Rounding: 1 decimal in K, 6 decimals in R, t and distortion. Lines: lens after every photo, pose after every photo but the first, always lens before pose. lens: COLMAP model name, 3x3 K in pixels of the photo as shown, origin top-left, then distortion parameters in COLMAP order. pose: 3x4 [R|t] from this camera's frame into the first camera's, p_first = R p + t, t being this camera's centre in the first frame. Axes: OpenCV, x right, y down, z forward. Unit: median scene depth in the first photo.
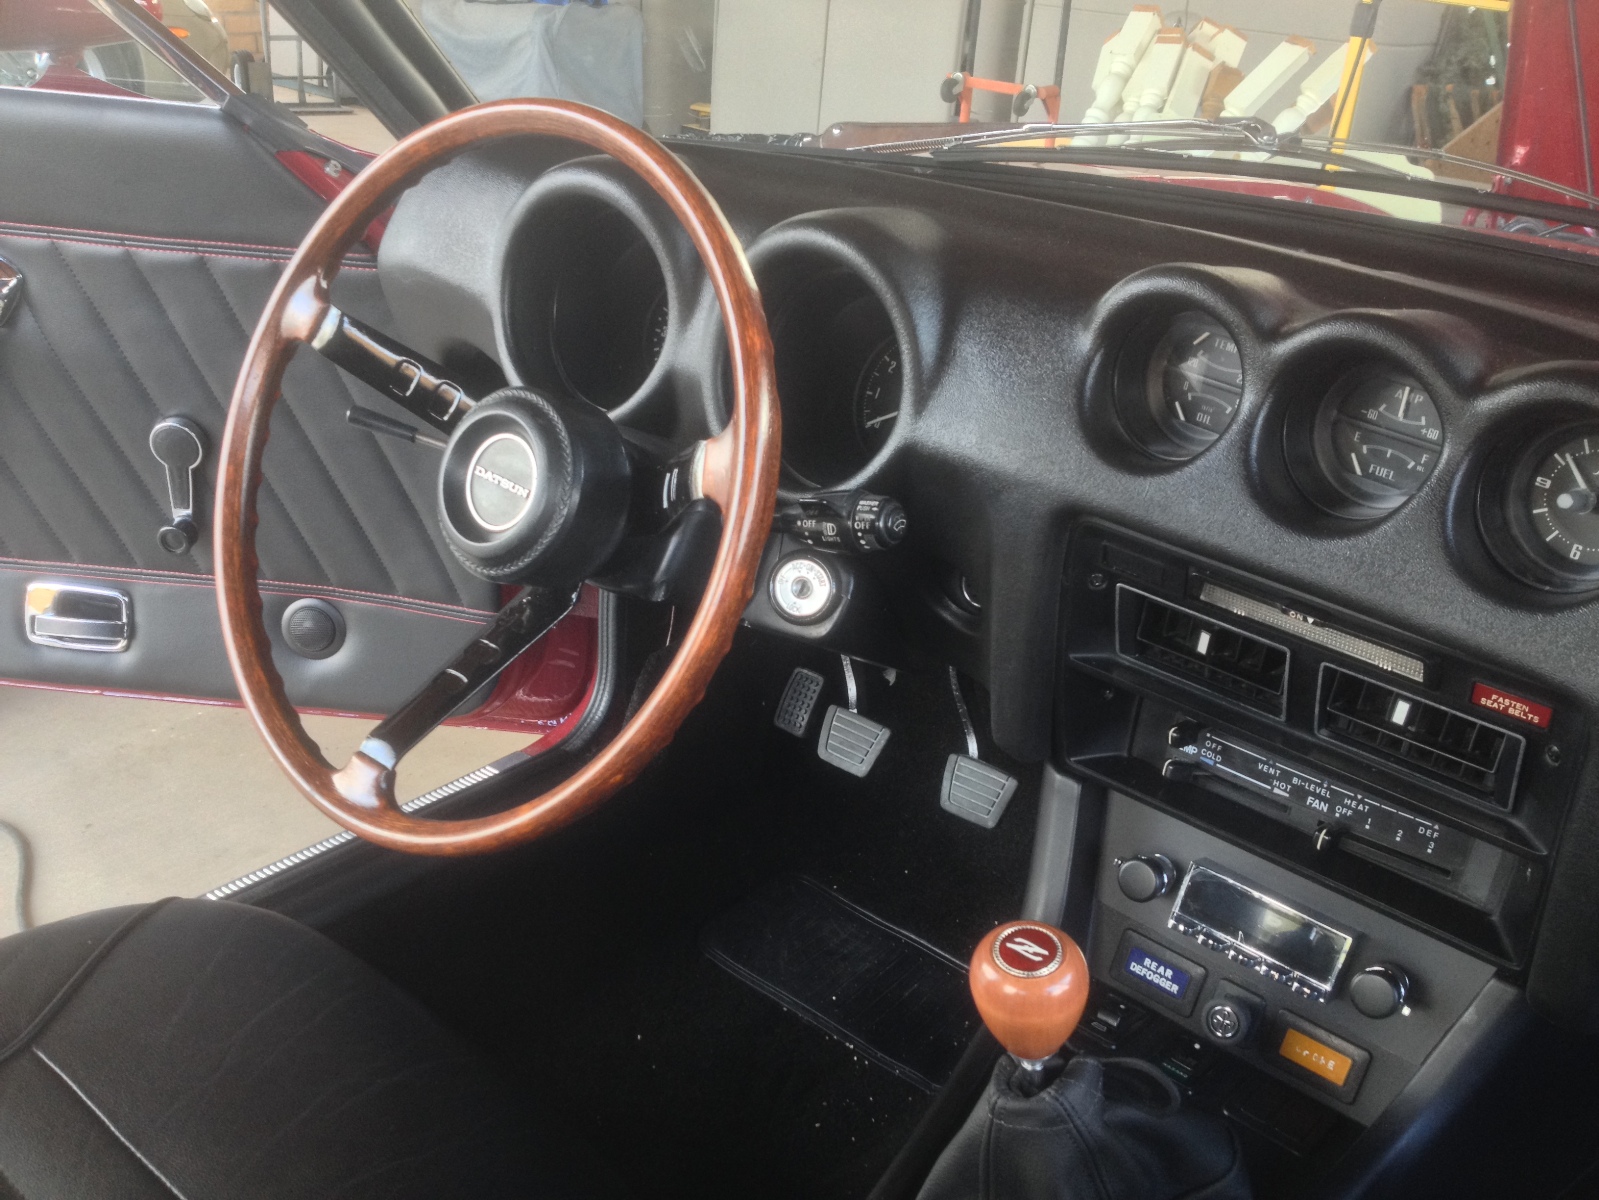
lens RADIAL K [[1499.6, 0, 799.5], [0, 1499.6, 600.0], [0, 0, 1]] dist [0.188864, -0.396779]
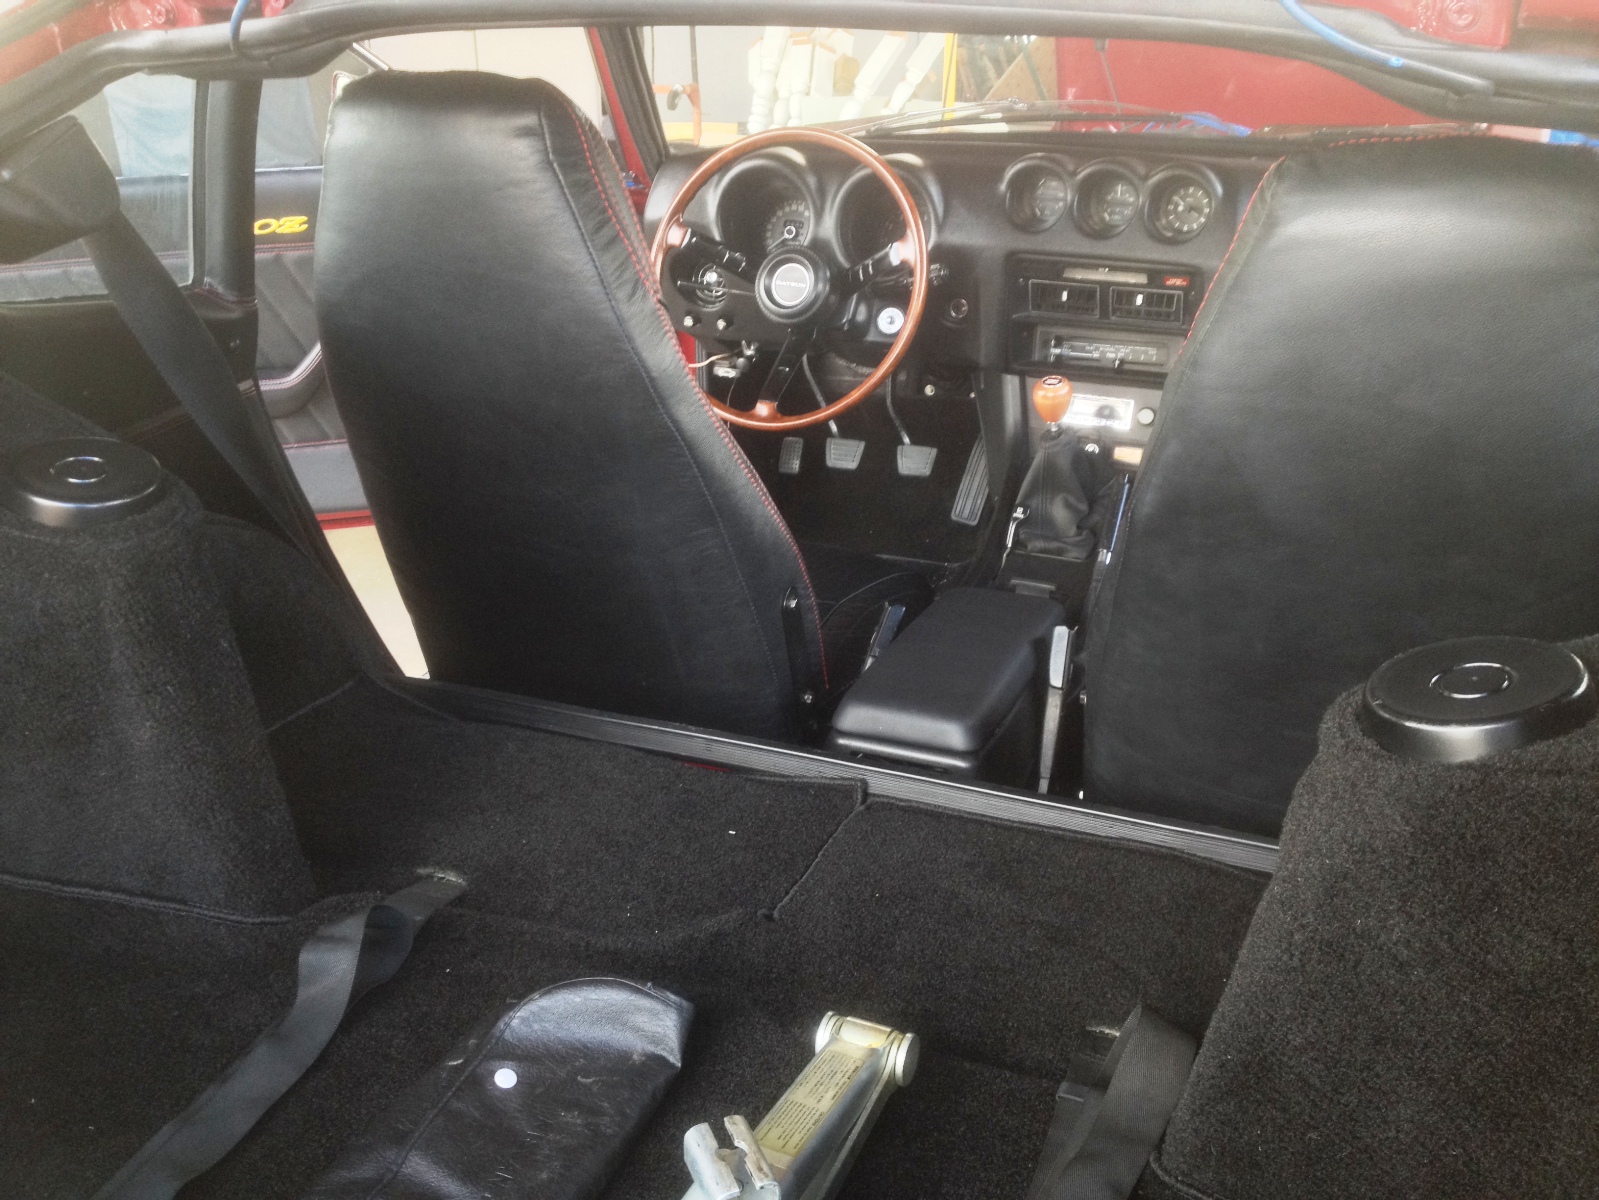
lens RADIAL K [[1499.6, 0, 799.5], [0, 1499.6, 600.0], [0, 0, 1]] dist [0.188864, -0.396779]
pose [[0.944656, -0.211122, 0.251102, -0.973290], [0.209763, 0.977212, 0.032486, 0.372781], [-0.252238, 0.021984, 0.967415, -1.473173]]
